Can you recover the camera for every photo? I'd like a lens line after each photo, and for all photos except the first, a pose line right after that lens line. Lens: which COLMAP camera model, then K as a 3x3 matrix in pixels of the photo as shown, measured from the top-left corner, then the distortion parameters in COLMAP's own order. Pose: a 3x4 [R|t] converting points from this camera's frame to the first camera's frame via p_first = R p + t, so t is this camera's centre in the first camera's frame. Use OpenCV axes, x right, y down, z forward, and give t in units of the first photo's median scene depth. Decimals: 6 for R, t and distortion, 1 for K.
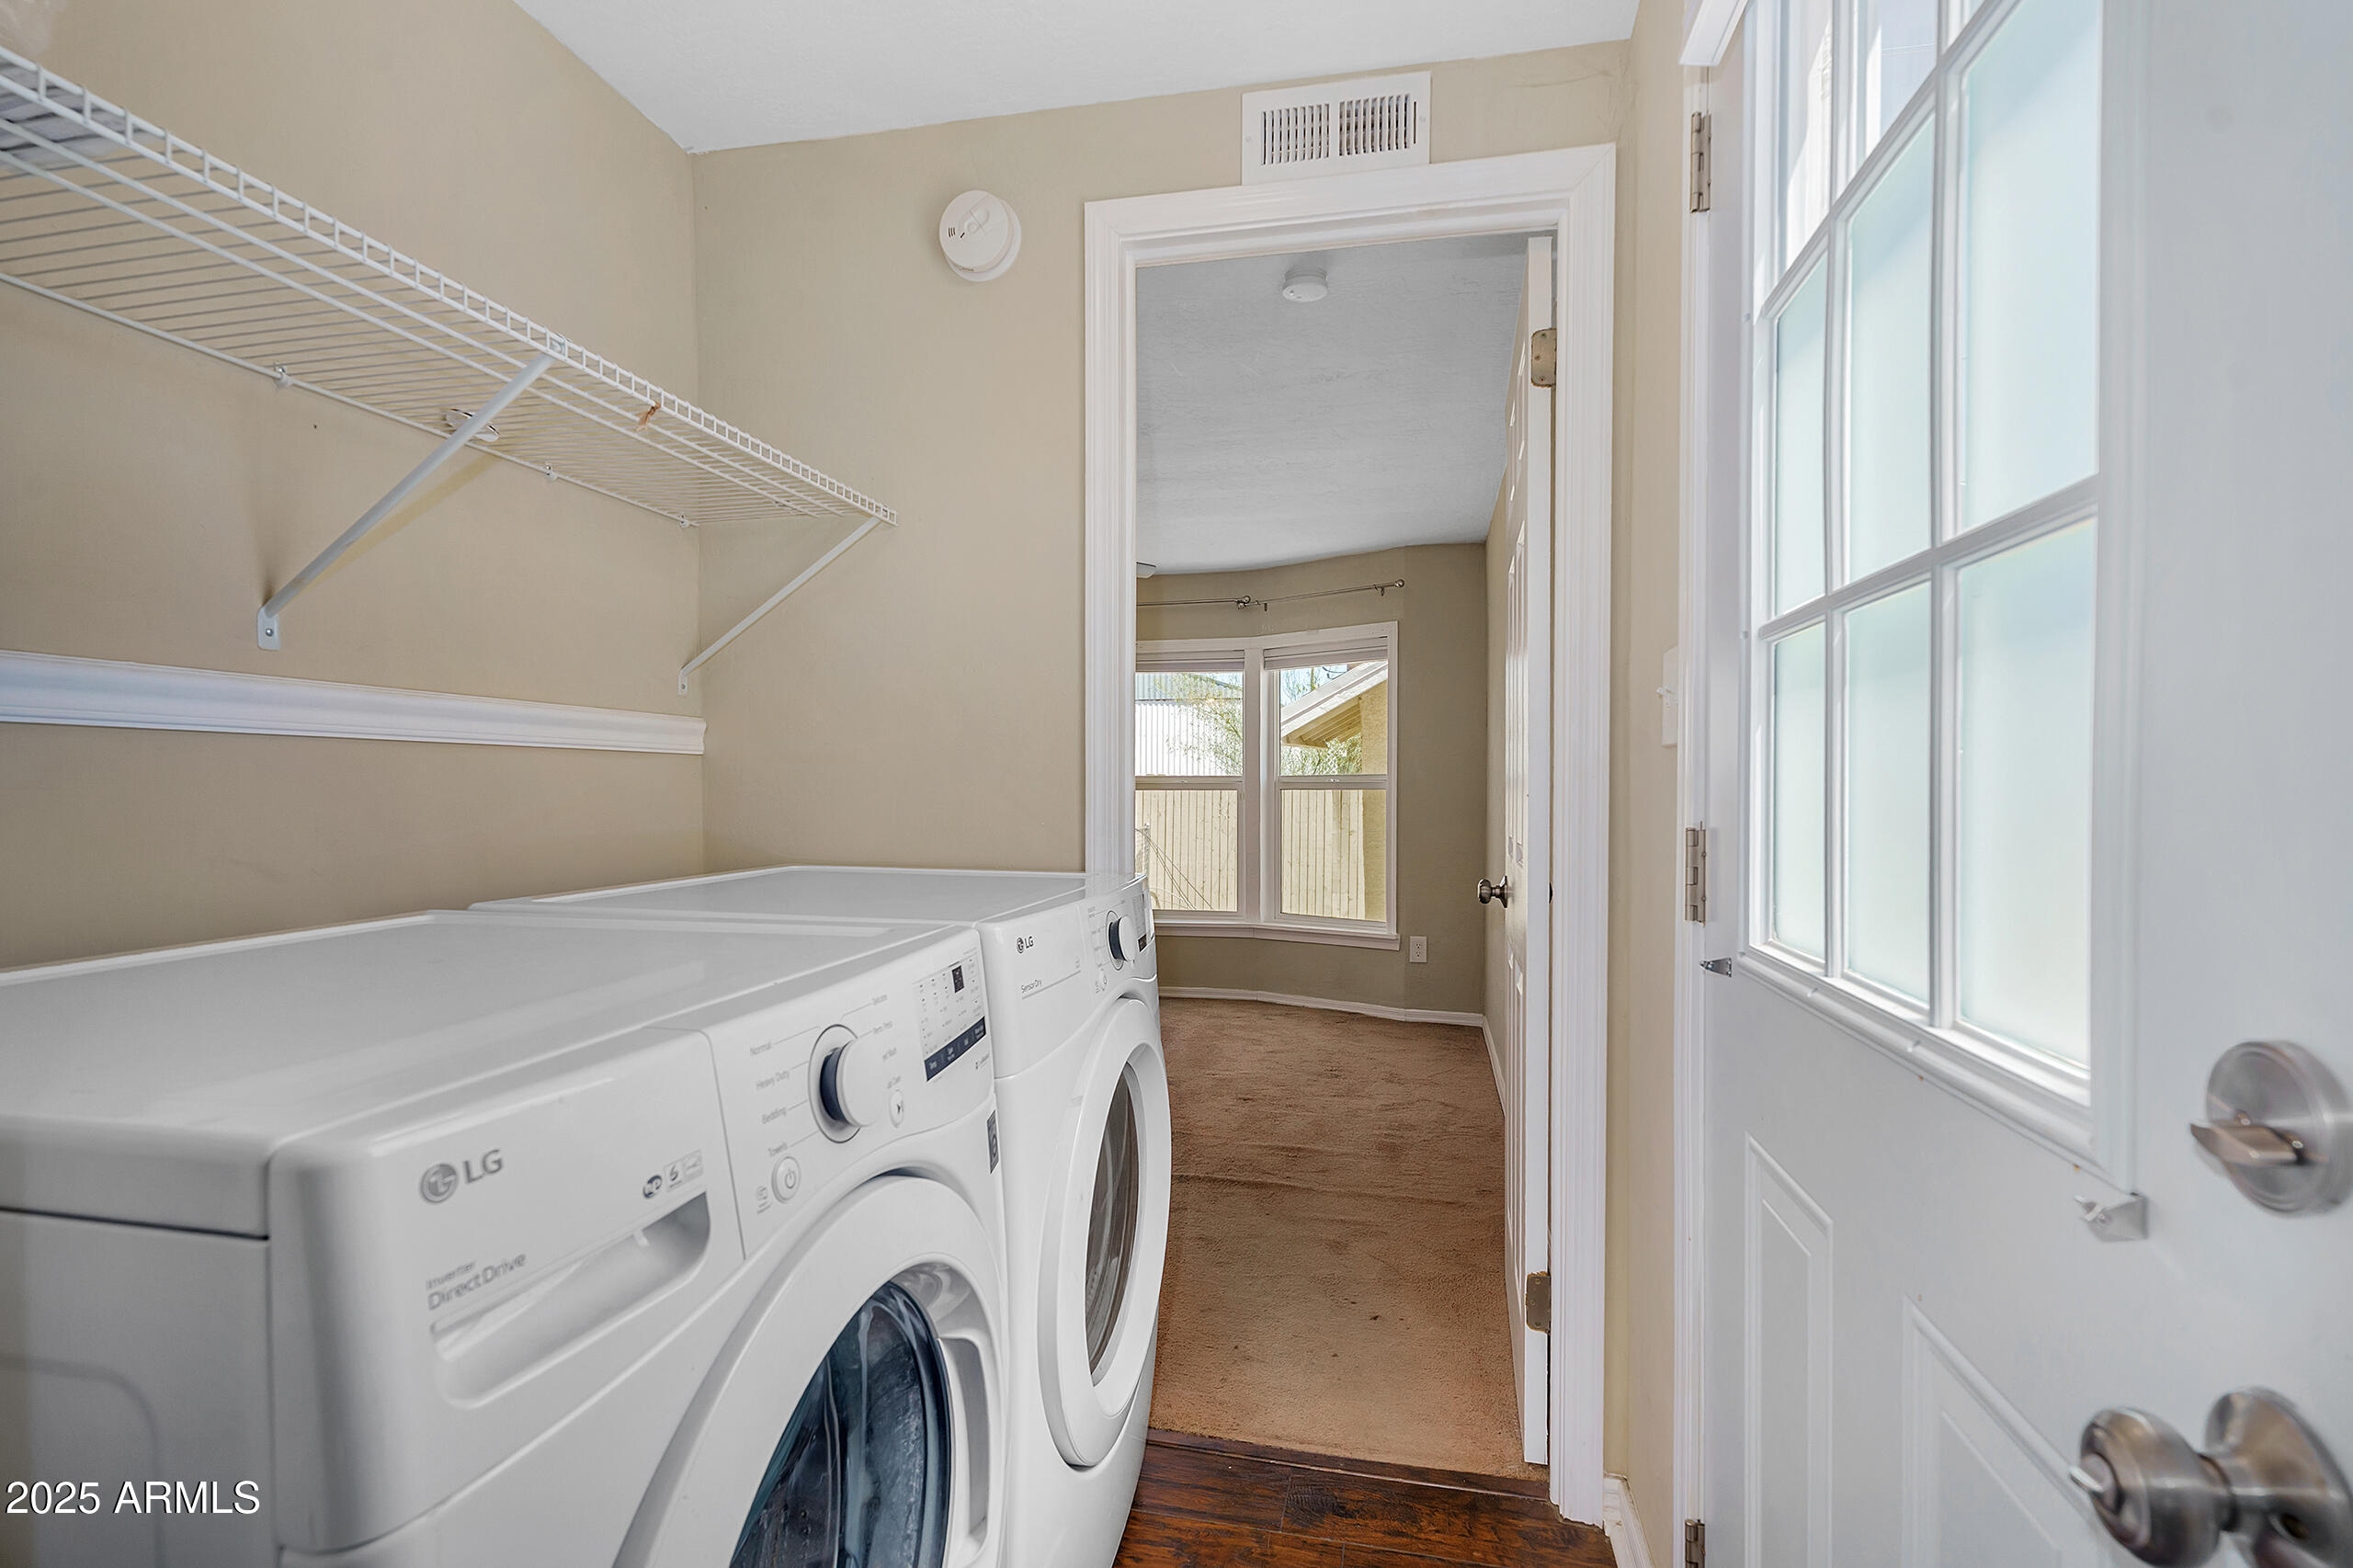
lens RADIAL K [[1067.5, 0, 1166.4], [0, 1067.5, 788.3], [0, 0, 1]] dist [0.004218, 0.000240]
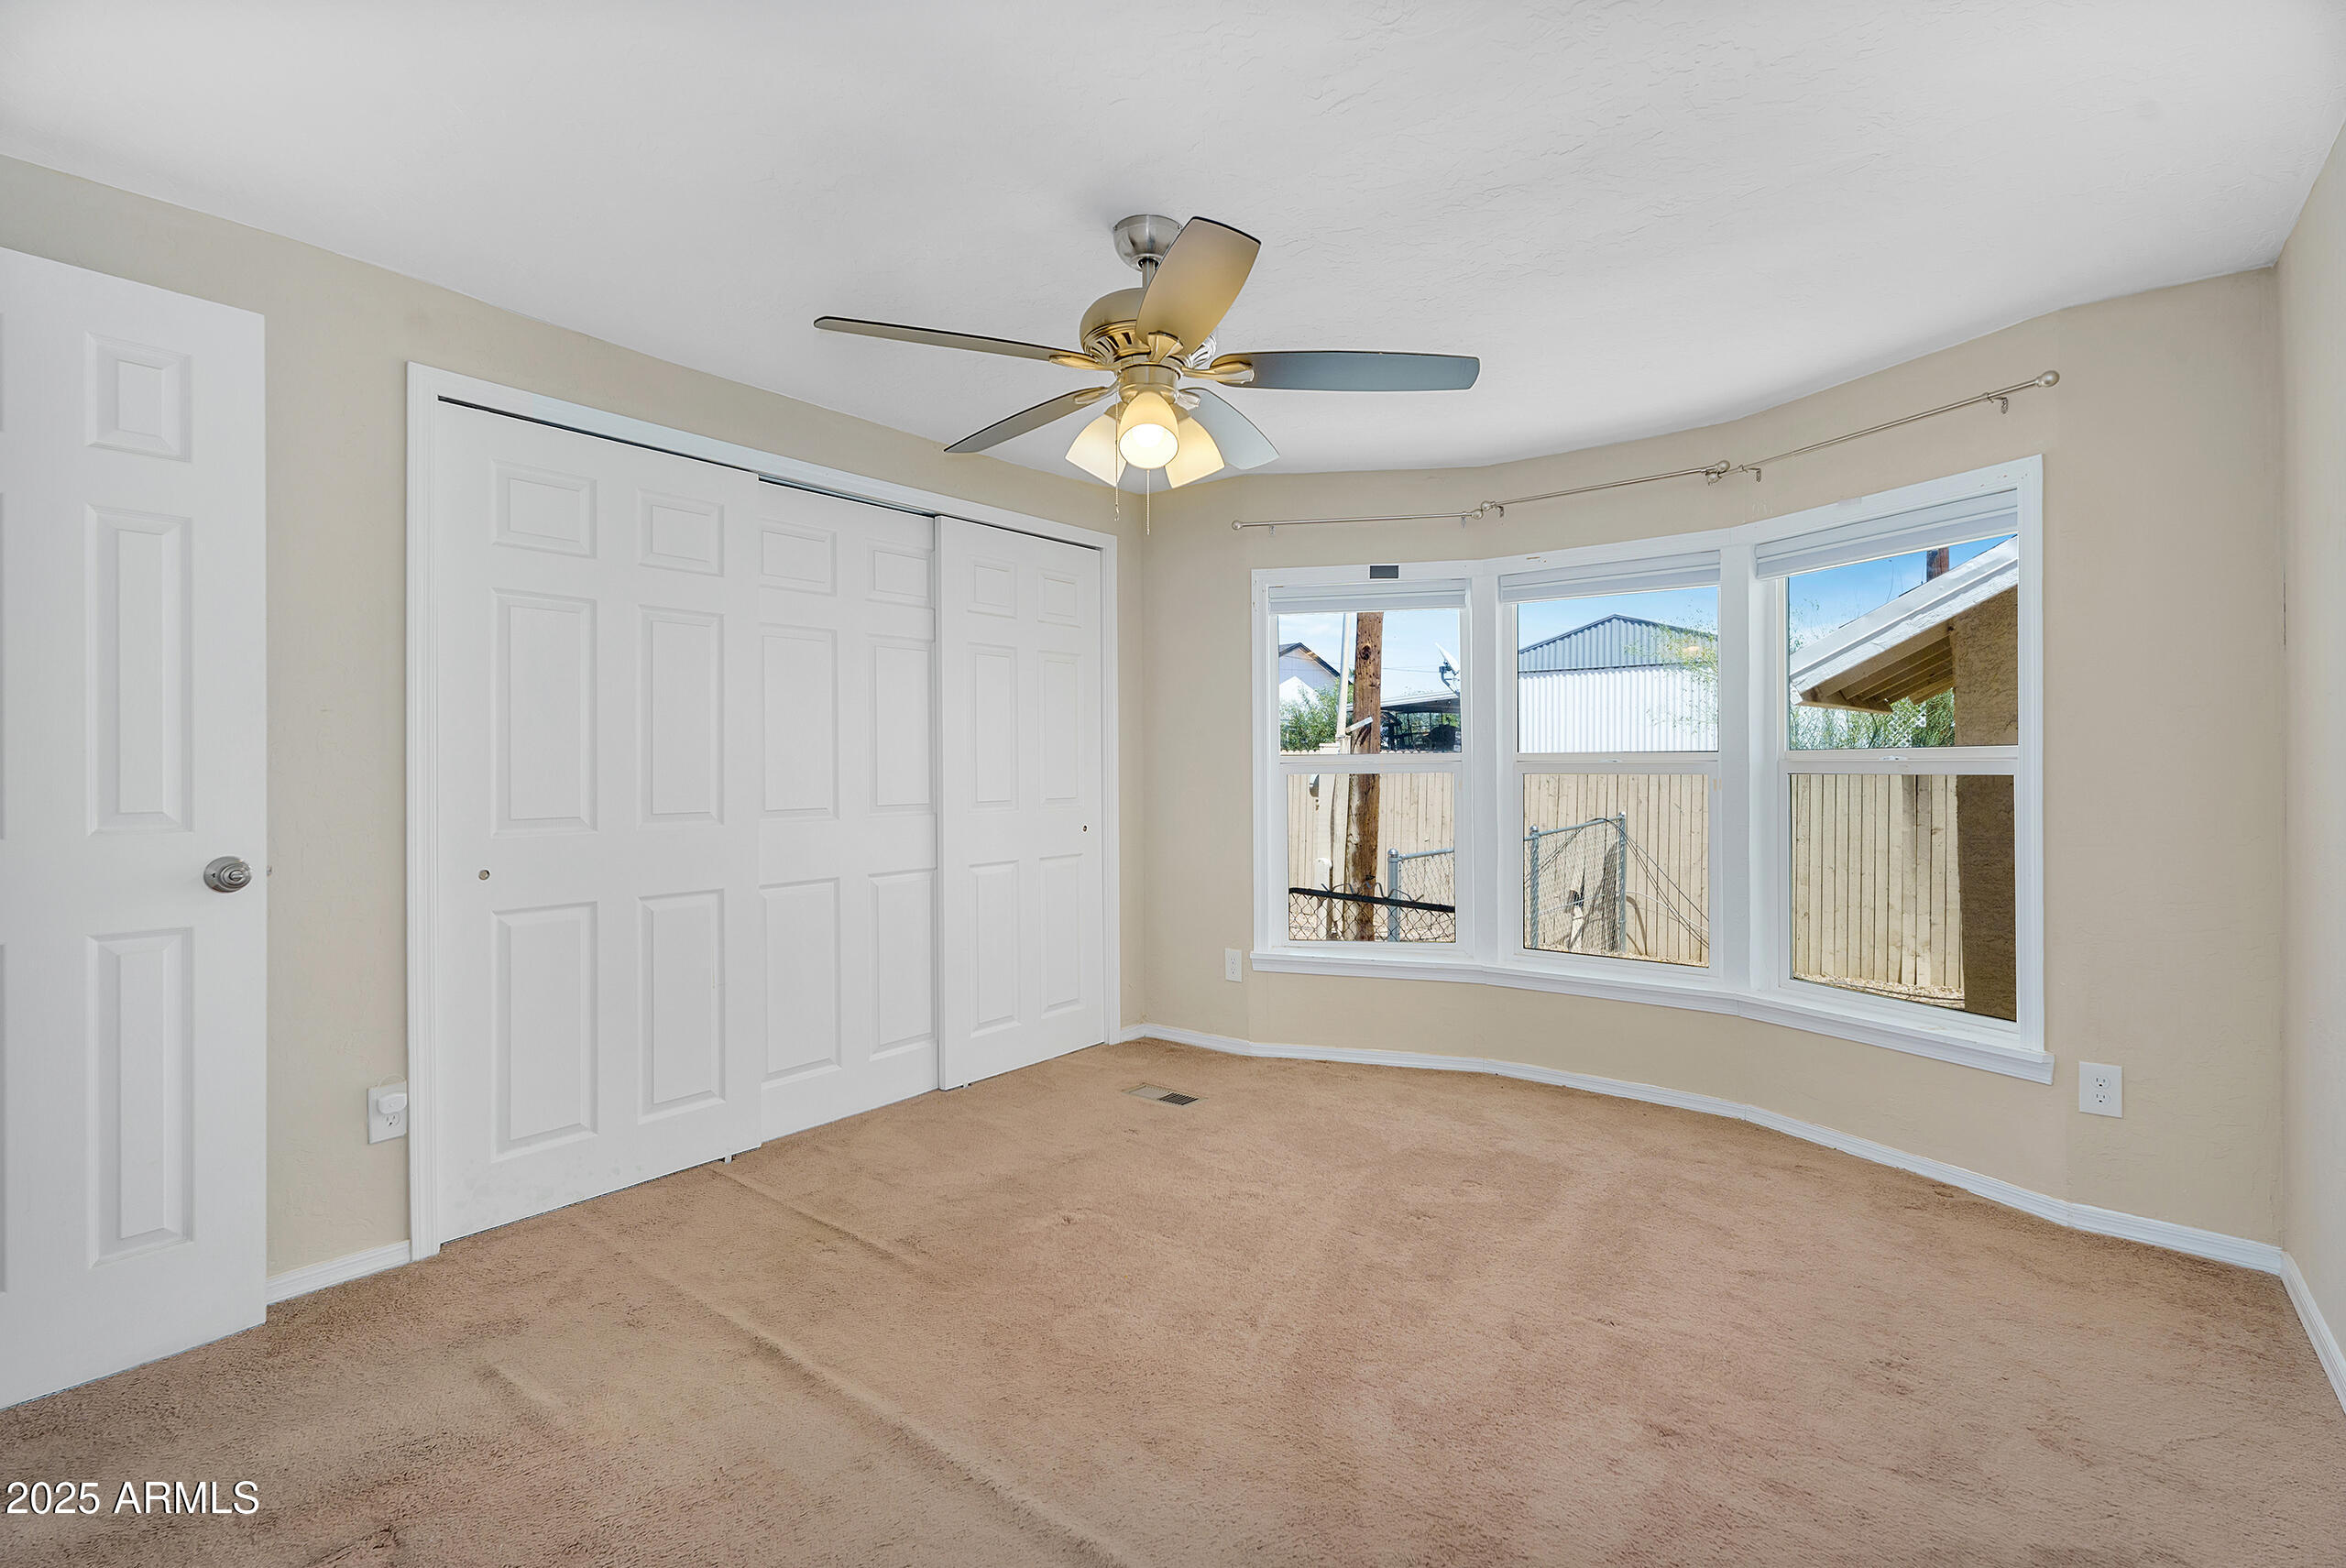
lens RADIAL K [[1054.5, 0, 1140.1], [0, 1054.5, 770.7], [0, 0, 1]] dist [0.002230, 0.000621]
pose [[0.890285, -0.005030, -0.455376, 0.052346], [0.004796, 0.999987, -0.001669, -0.001257], [0.455378, -0.000698, 0.890298, 0.305258]]
